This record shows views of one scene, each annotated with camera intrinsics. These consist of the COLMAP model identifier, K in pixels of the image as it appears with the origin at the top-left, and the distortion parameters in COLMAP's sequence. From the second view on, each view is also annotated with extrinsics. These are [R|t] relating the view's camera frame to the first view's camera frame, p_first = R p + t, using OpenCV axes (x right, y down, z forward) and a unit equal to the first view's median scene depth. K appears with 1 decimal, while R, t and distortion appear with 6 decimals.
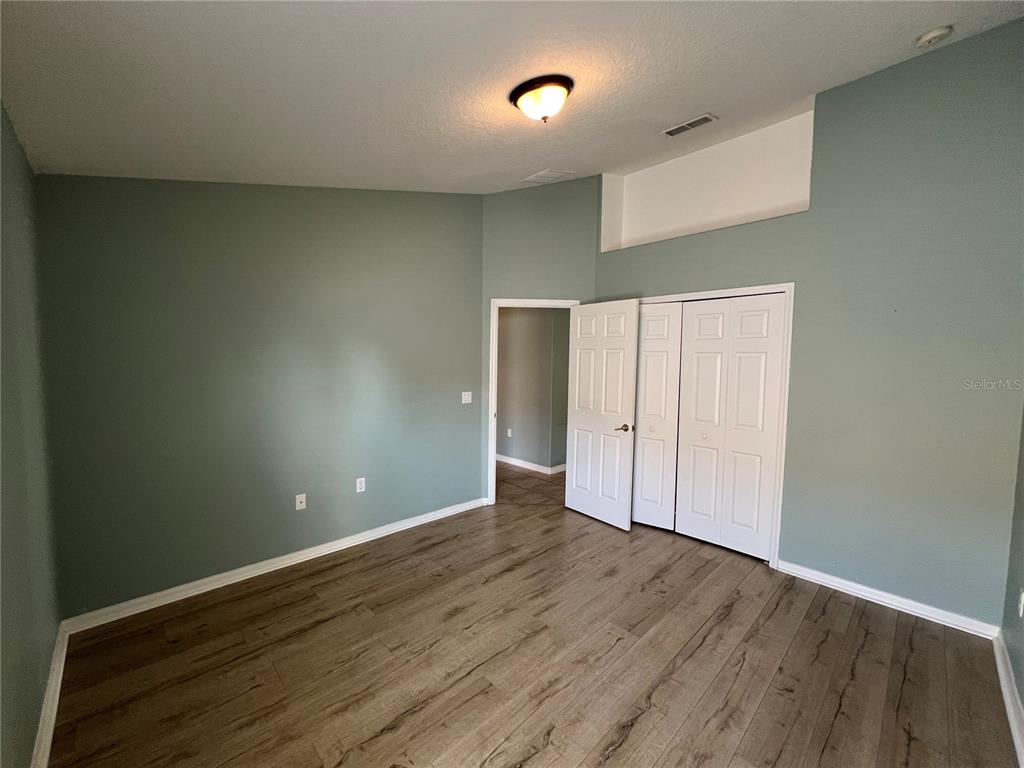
lens RADIAL K [[408.8, 0, 513.7], [0, 408.8, 384.5], [0, 0, 1]] dist [0.002004, 0.000153]
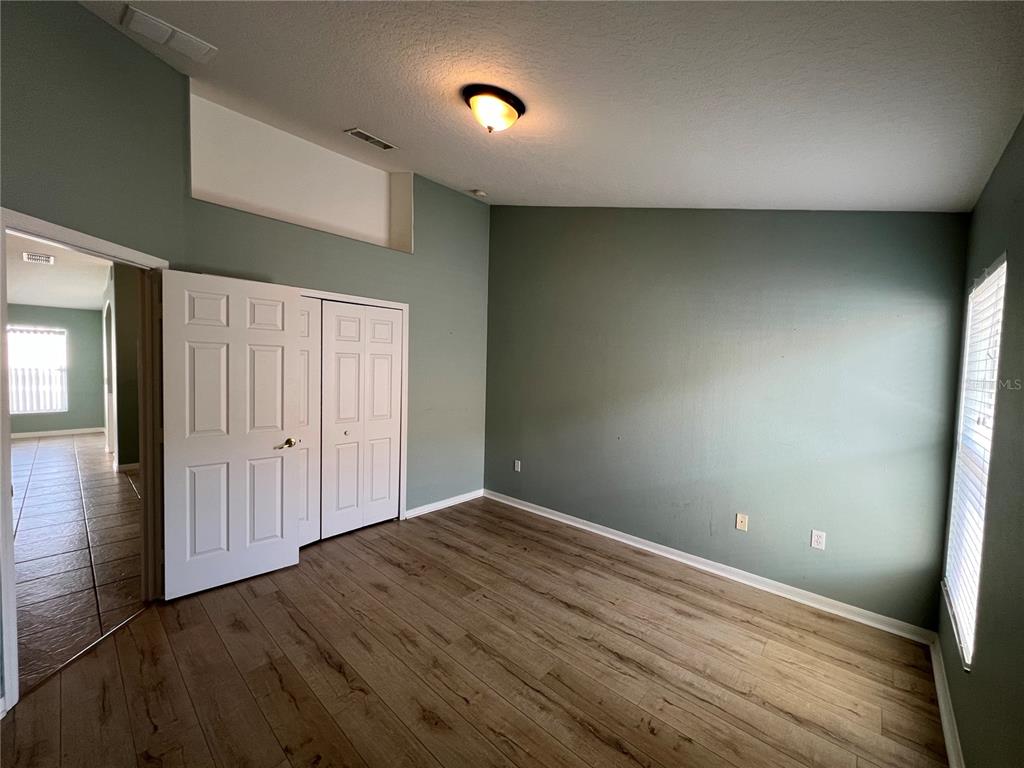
lens RADIAL K [[408.8, 0, 513.7], [0, 408.8, 384.5], [0, 0, 1]] dist [0.002004, 0.000153]
pose [[-0.059811, -0.062743, 0.996236, -0.802760], [0.034158, 0.997310, 0.064861, -0.068819], [-0.997625, 0.037909, -0.057507, 0.845019]]
